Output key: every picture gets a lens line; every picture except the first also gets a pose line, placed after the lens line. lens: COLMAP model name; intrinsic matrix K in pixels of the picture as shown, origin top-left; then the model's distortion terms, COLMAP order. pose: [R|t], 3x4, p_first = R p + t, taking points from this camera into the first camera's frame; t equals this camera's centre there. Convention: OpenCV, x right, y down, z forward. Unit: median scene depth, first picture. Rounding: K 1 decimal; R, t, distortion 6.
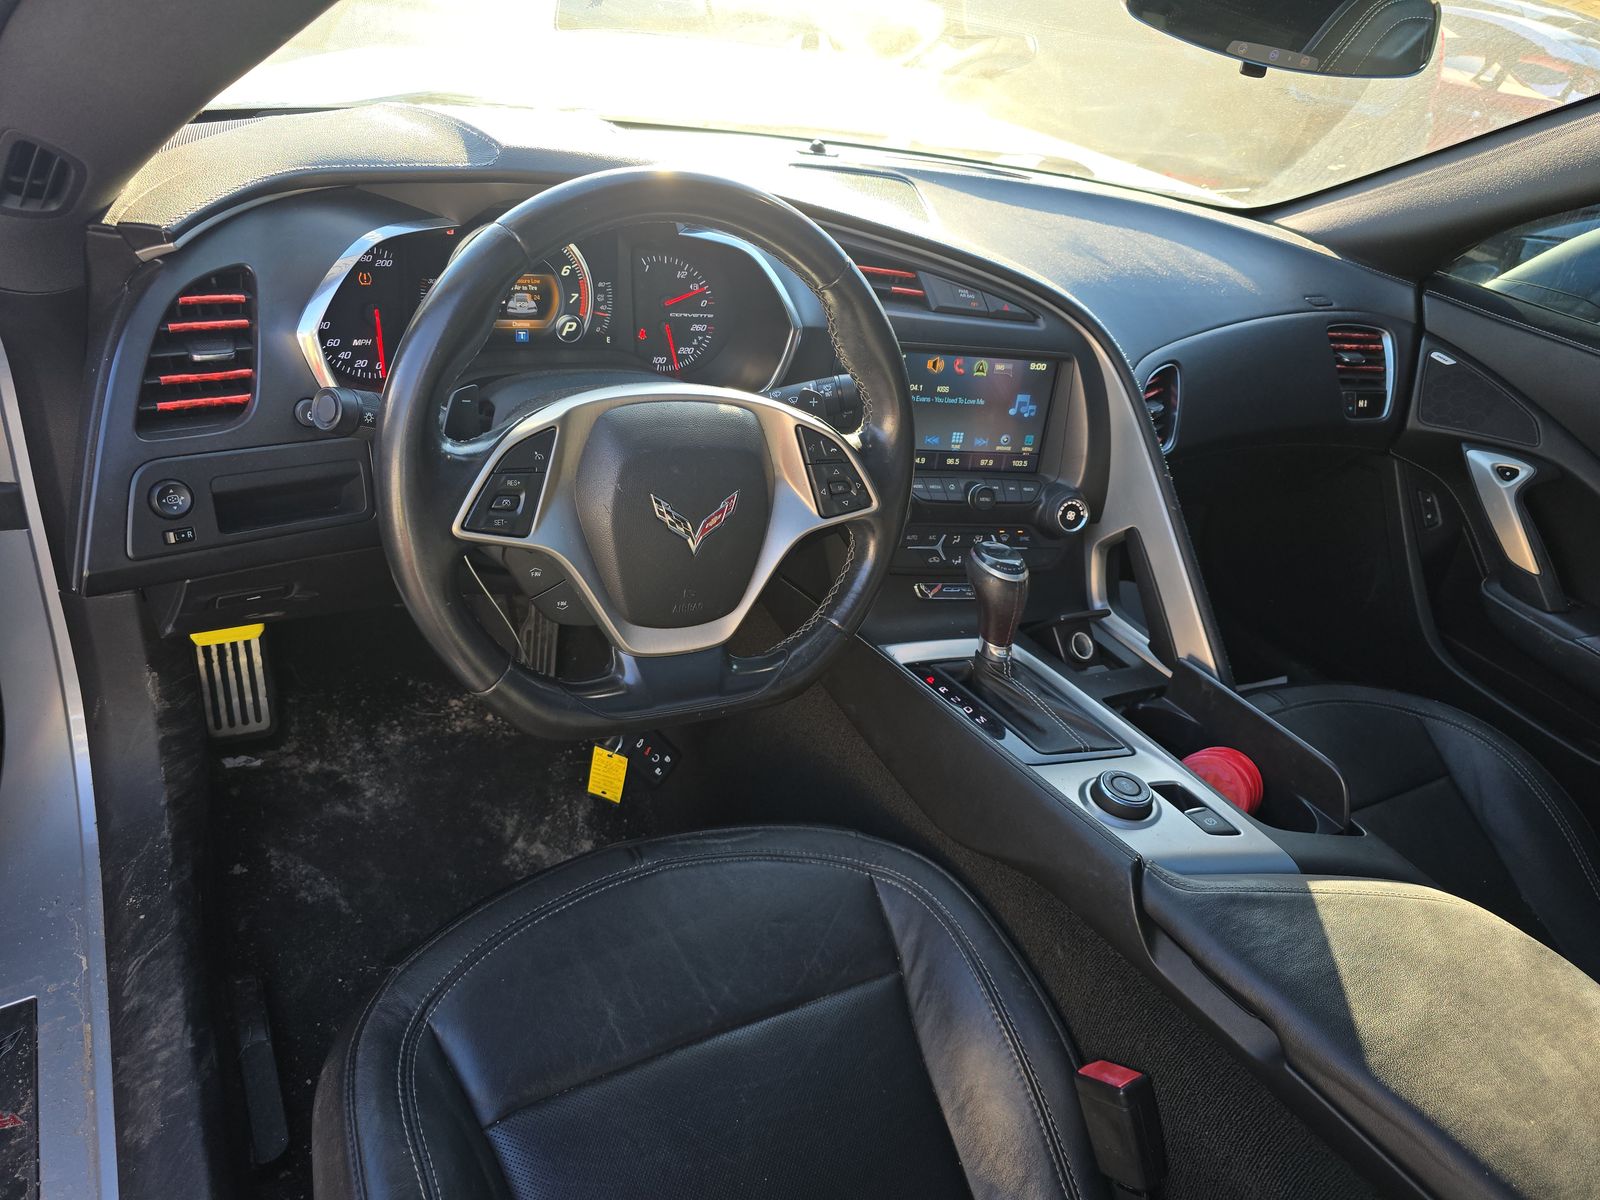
lens RADIAL K [[1072.8, 0, 790.2], [0, 1072.8, 602.3], [0, 0, 1]] dist [0.029606, -0.028724]
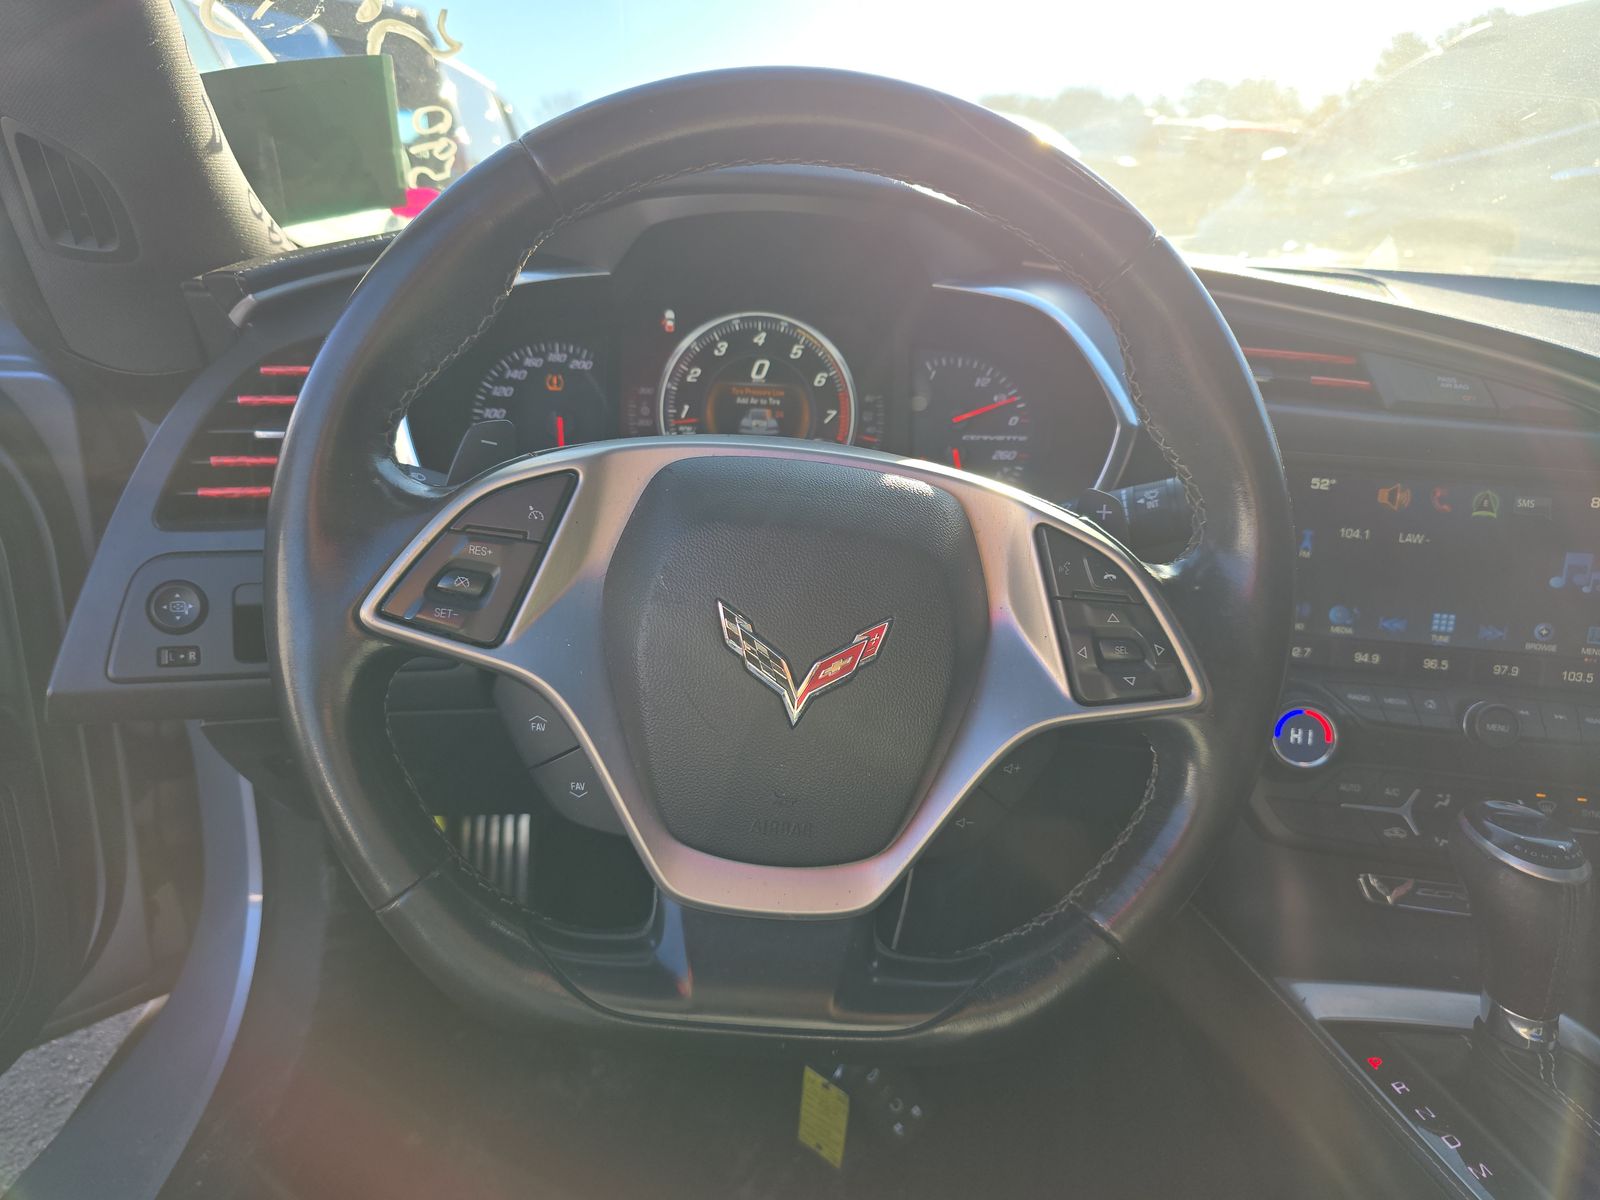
lens RADIAL K [[1072.8, 0, 817.6], [0, 1072.8, 605.9], [0, 0, 1]] dist [0.029606, -0.028724]
pose [[0.901428, 0.015464, -0.432653, 0.112019], [-0.127159, 0.964739, -0.230453, 0.014751], [0.413834, 0.262752, 0.871609, 0.383310]]
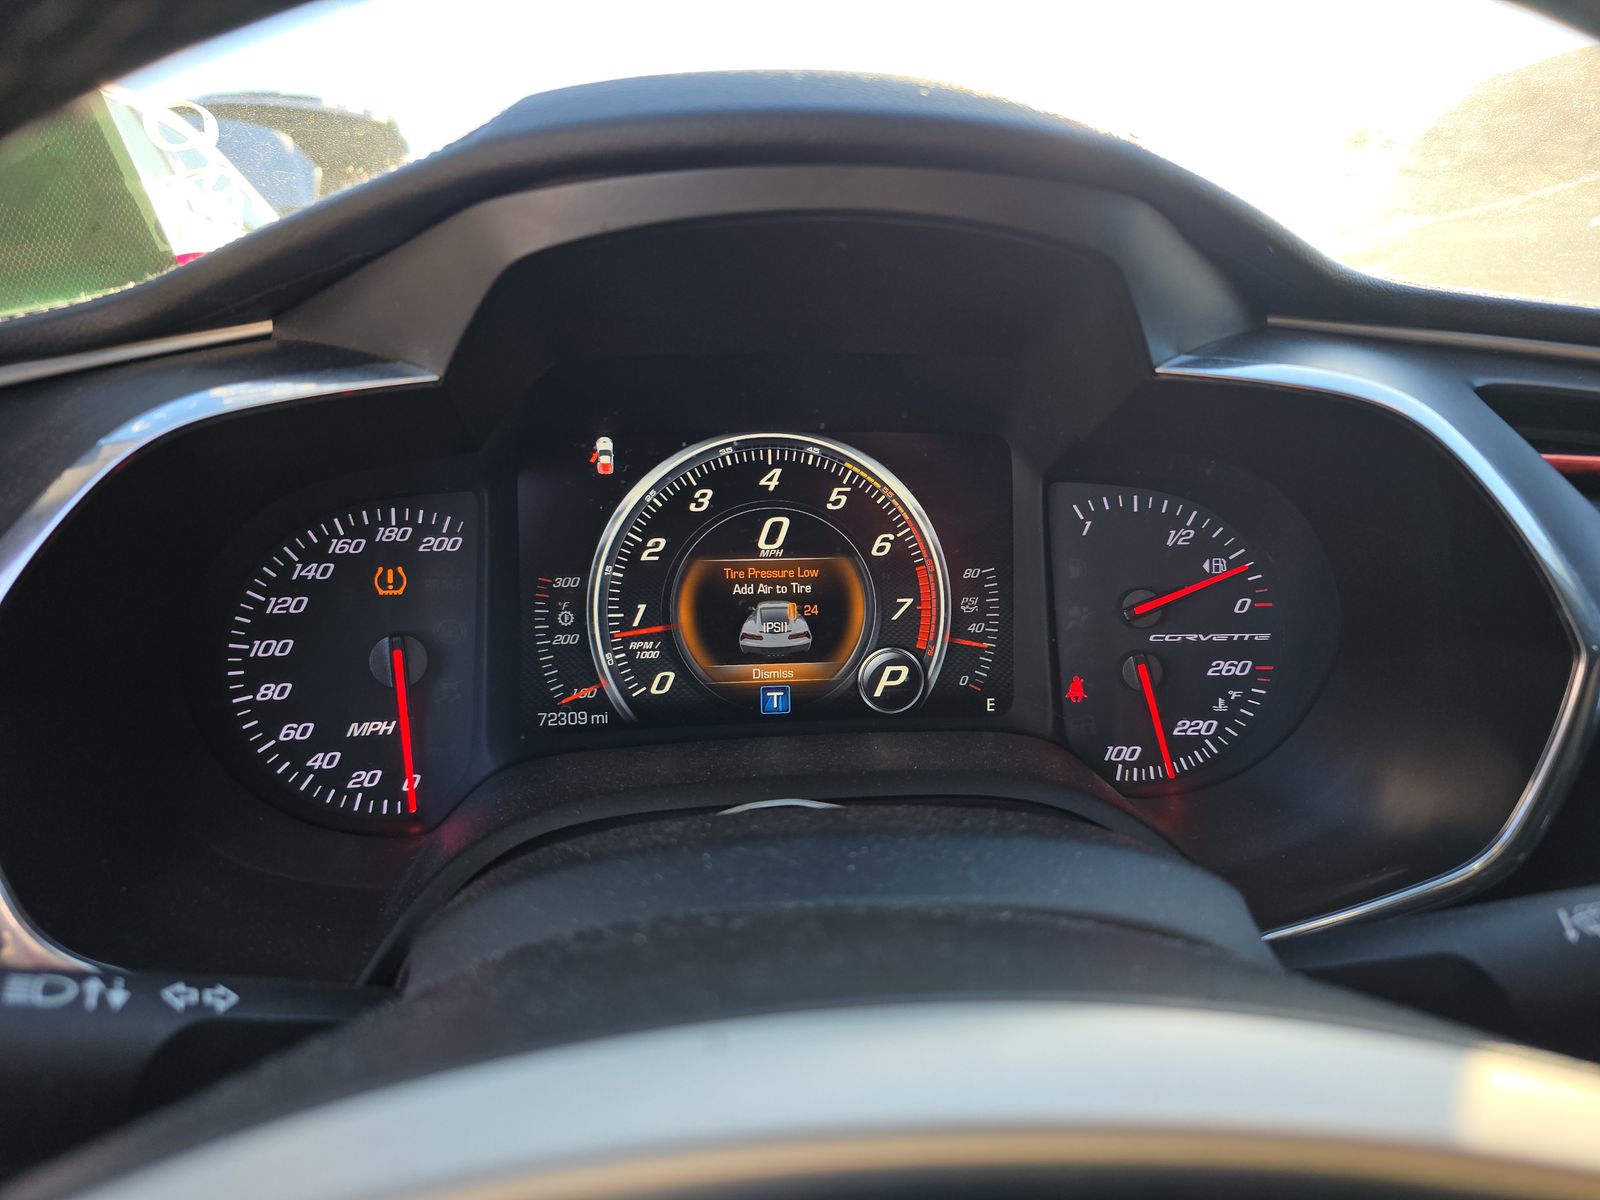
lens RADIAL K [[1072.8, 0, 804.3], [0, 1072.8, 600.7], [0, 0, 1]] dist [0.029606, -0.028724]
pose [[0.907209, -0.061567, -0.416150, -0.064007], [-0.076002, 0.948967, -0.306081, -0.156013], [0.413758, 0.309308, 0.856232, 0.628030]]
